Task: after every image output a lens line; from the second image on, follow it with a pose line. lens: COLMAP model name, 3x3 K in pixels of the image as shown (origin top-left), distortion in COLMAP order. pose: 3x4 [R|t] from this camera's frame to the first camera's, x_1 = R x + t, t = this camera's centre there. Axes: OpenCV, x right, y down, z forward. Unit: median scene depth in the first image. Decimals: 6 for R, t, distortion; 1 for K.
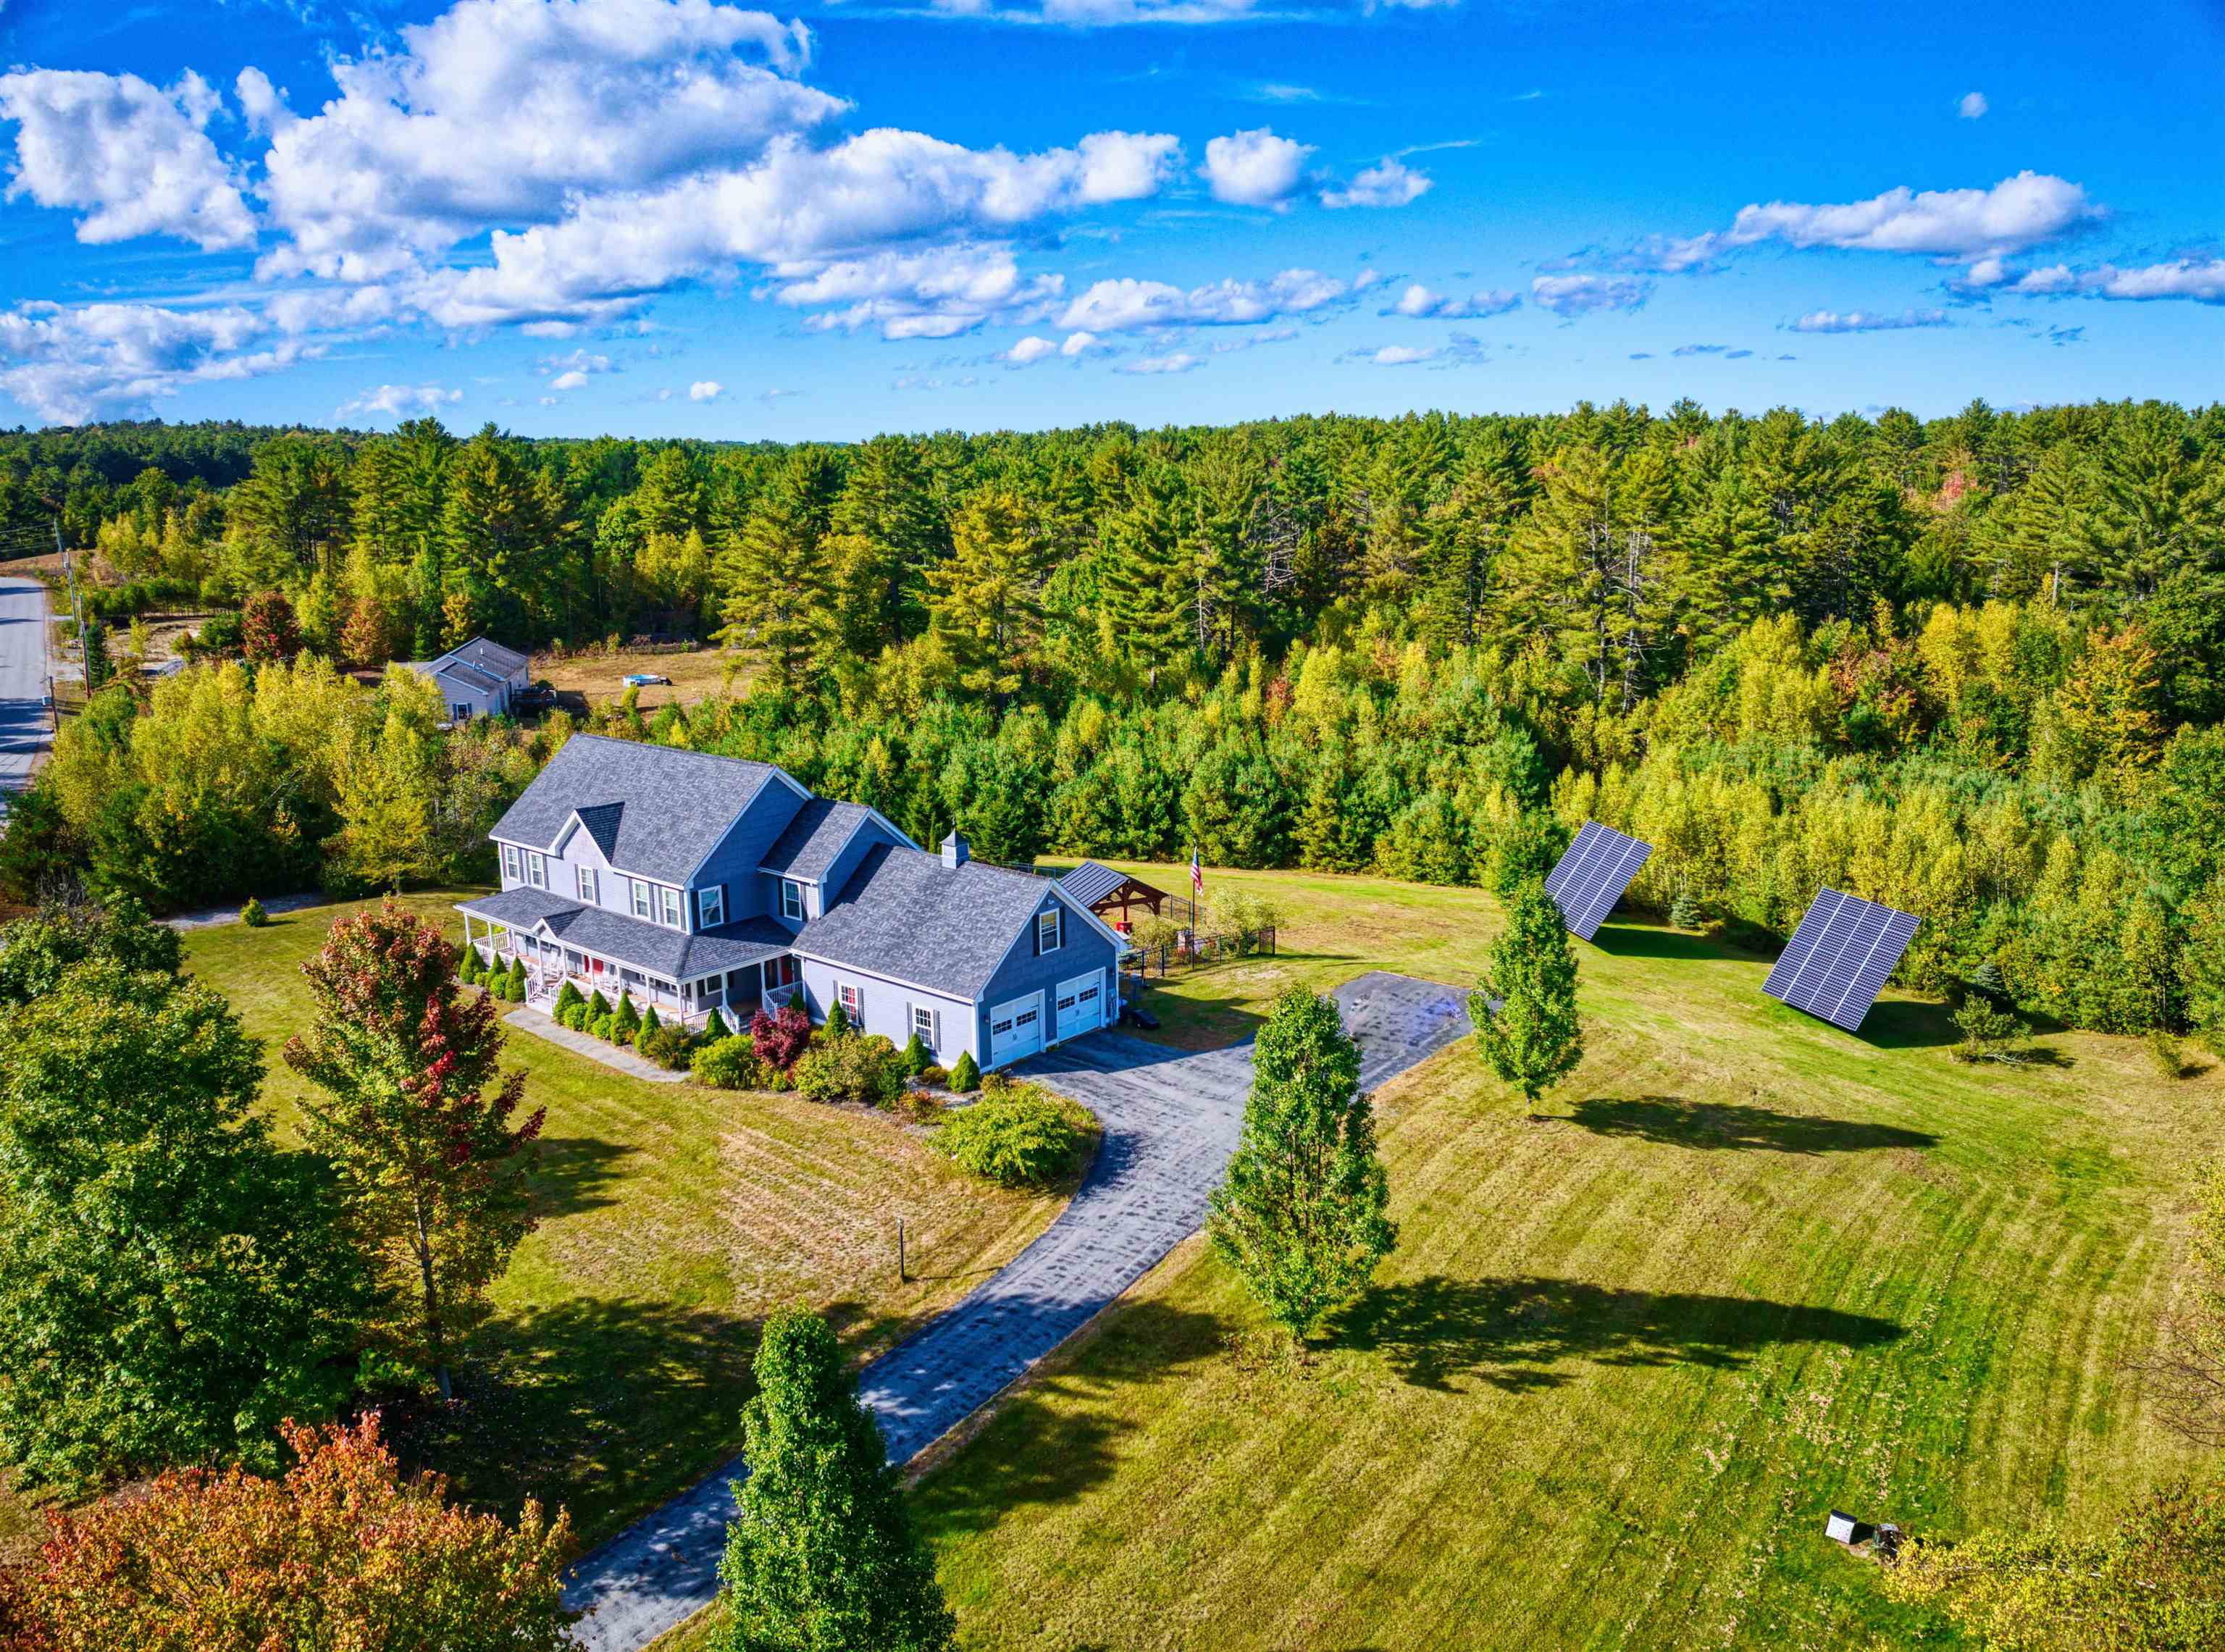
lens RADIAL K [[1615.7, 0, 1112.6], [0, 1615.7, 828.7], [0, 0, 1]] dist [-0.098864, 0.001485]
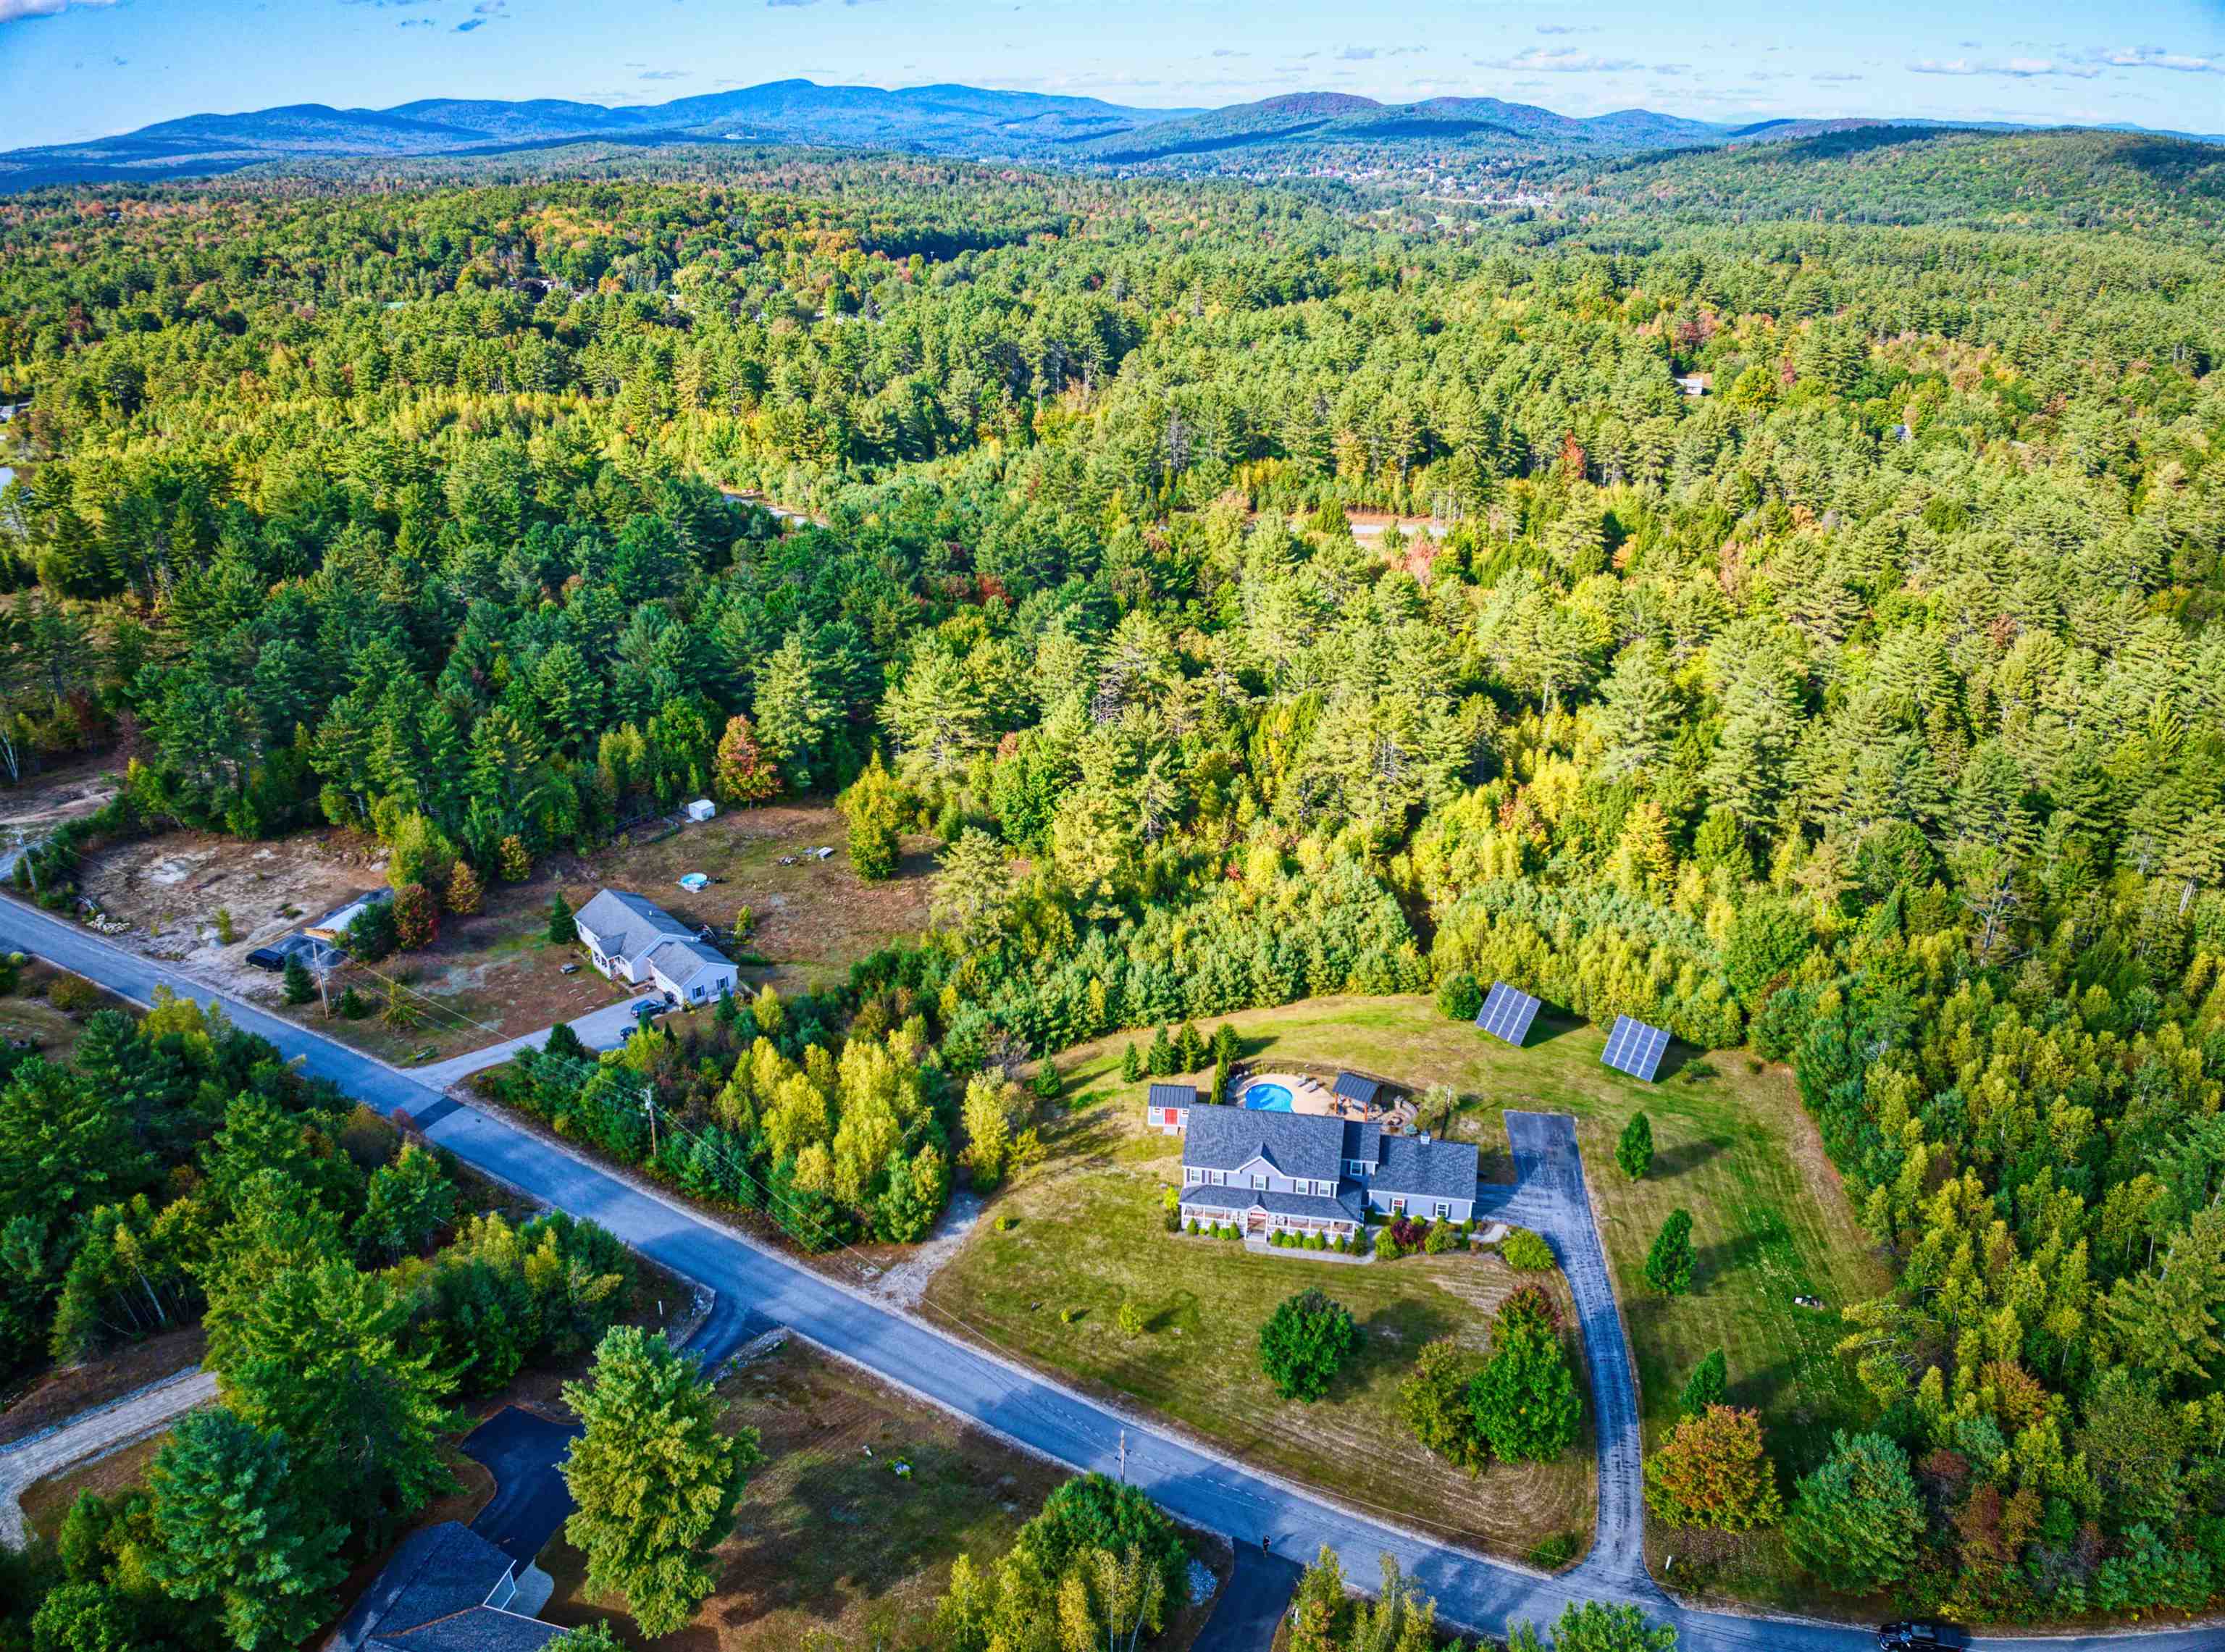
lens RADIAL K [[1615.7, 0, 1114.4], [0, 1615.7, 815.1], [0, 0, 1]] dist [-0.098864, 0.001485]
pose [[0.872575, -0.193506, 0.448518, -0.883838], [0.105061, 0.971046, 0.214550, -0.606487], [-0.477048, -0.140089, 0.867640, -0.495816]]
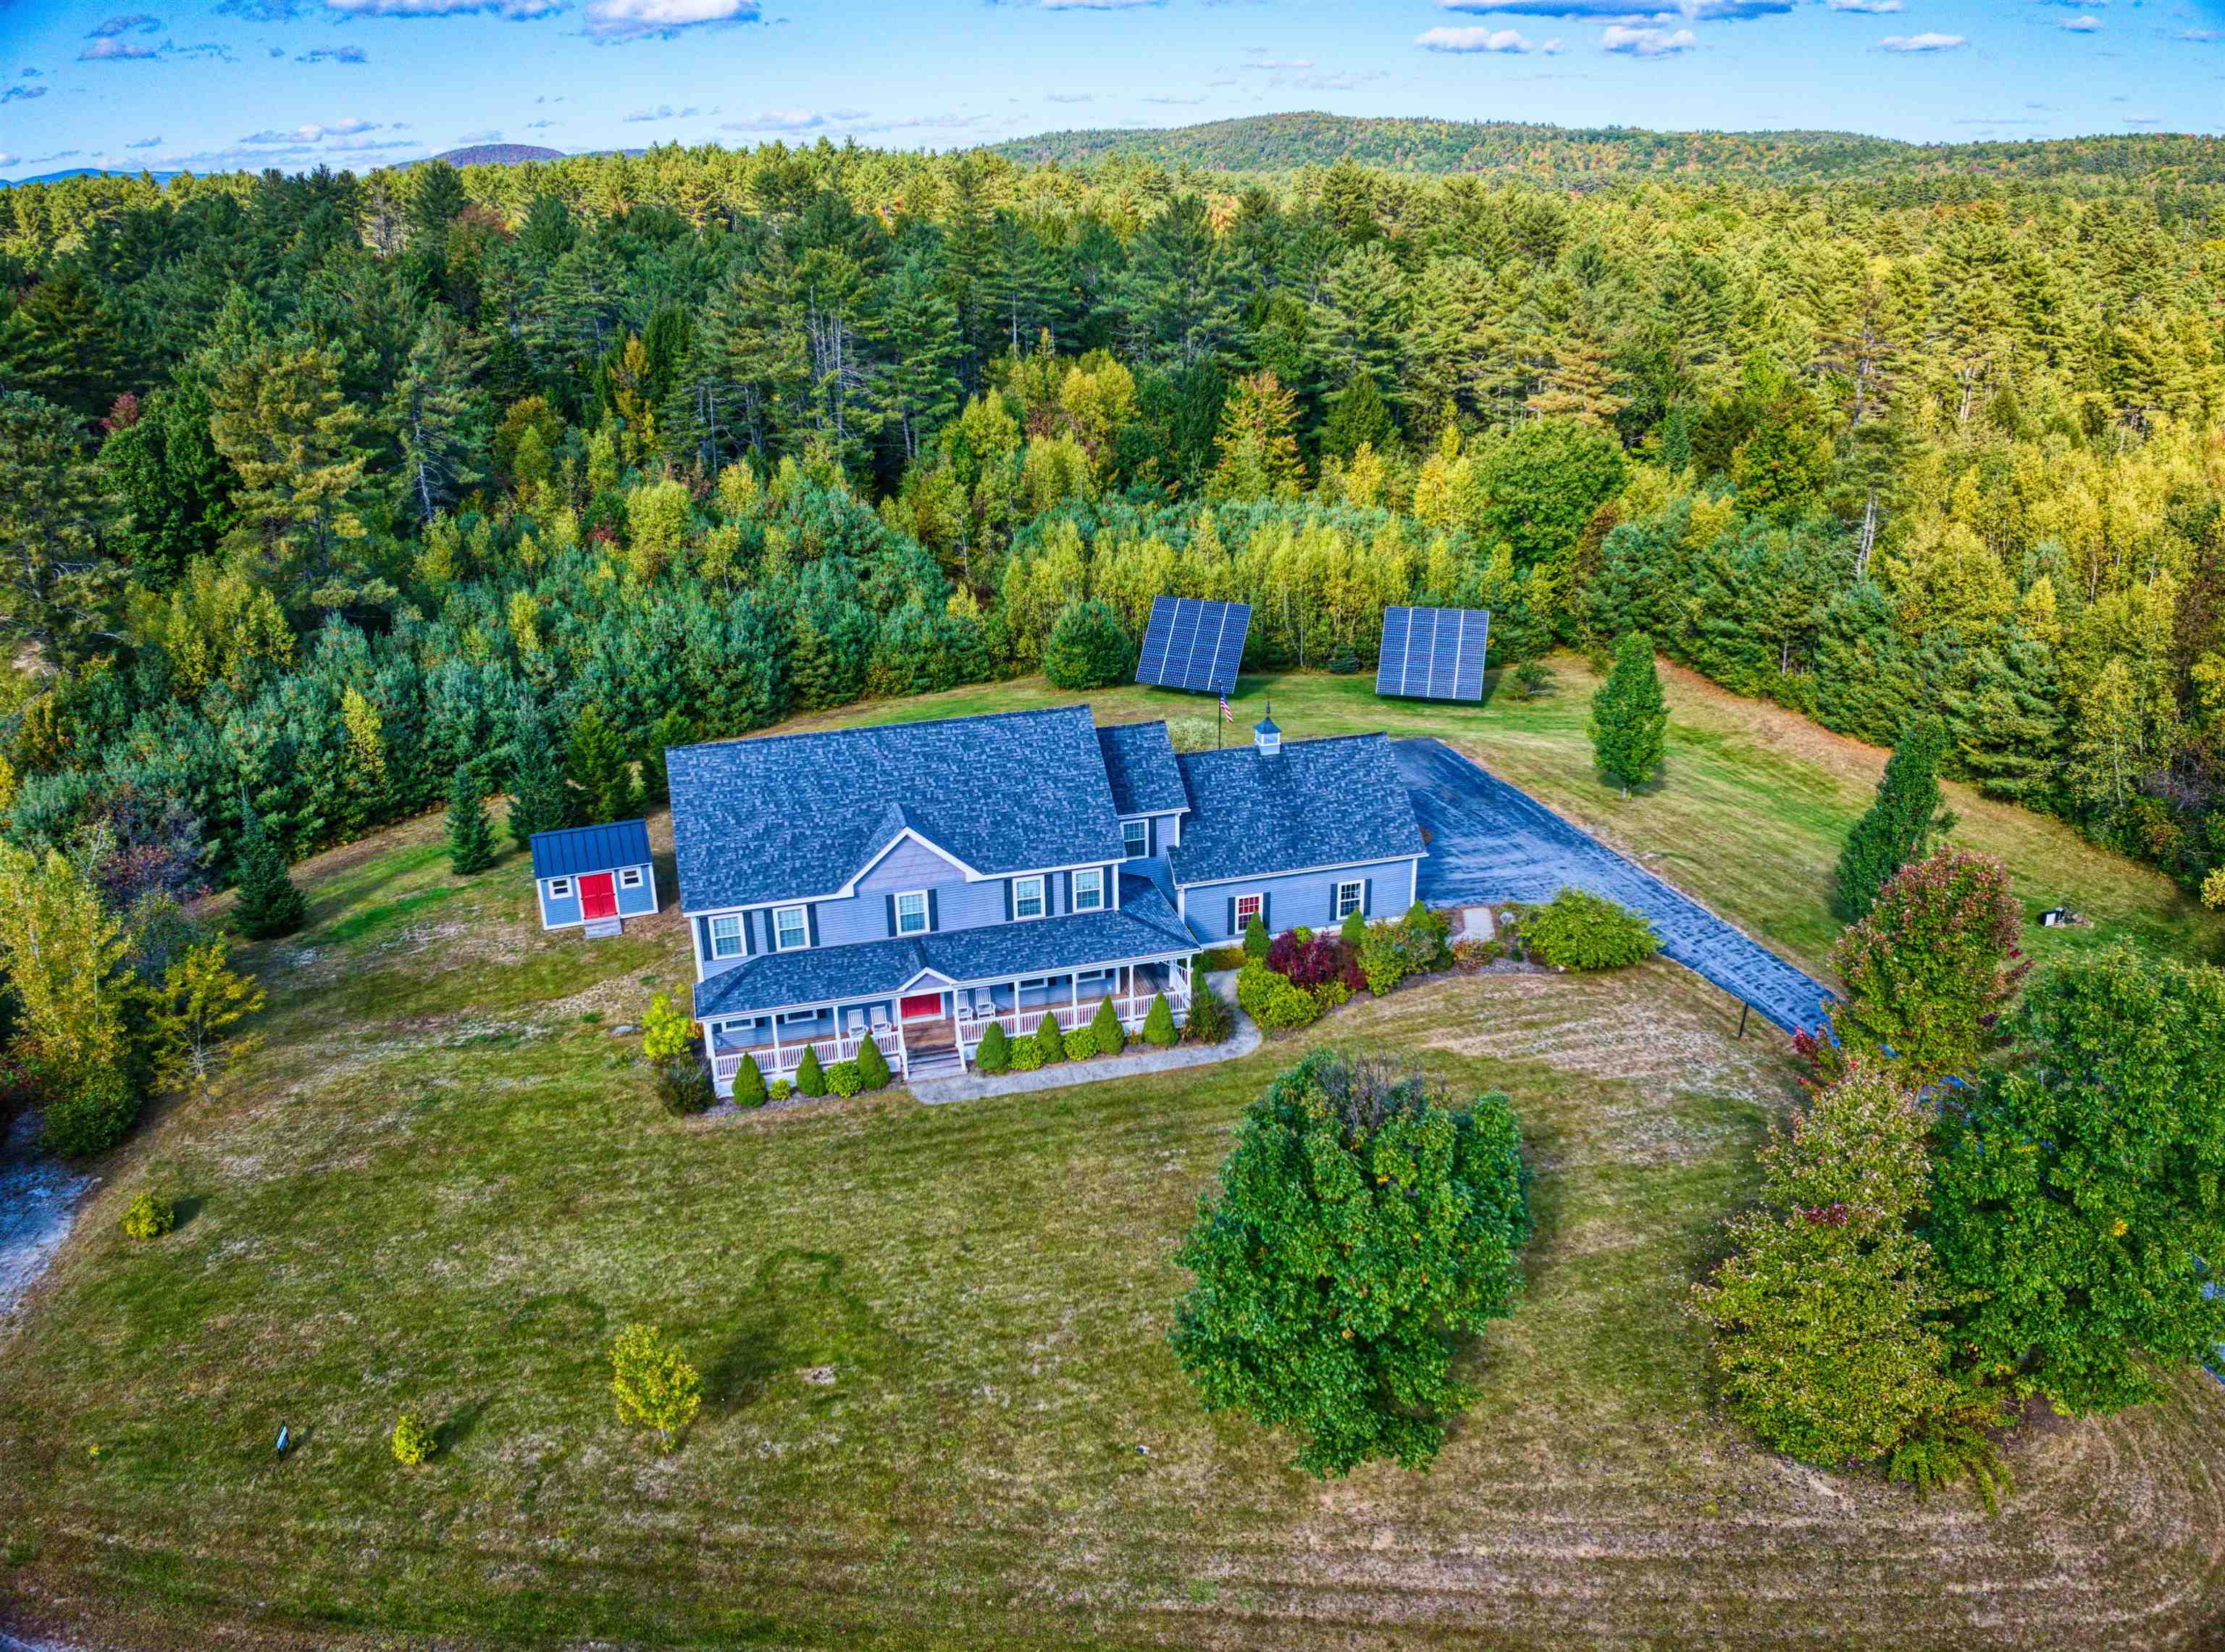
lens RADIAL K [[1615.7, 0, 1118.5], [0, 1615.7, 815.3], [0, 0, 1]] dist [-0.098864, 0.001485]
pose [[0.557203, -0.305635, 0.772083, -0.546020], [0.183946, 0.952130, 0.244157, -0.117887], [-0.809746, 0.005977, 0.586750, 0.273083]]
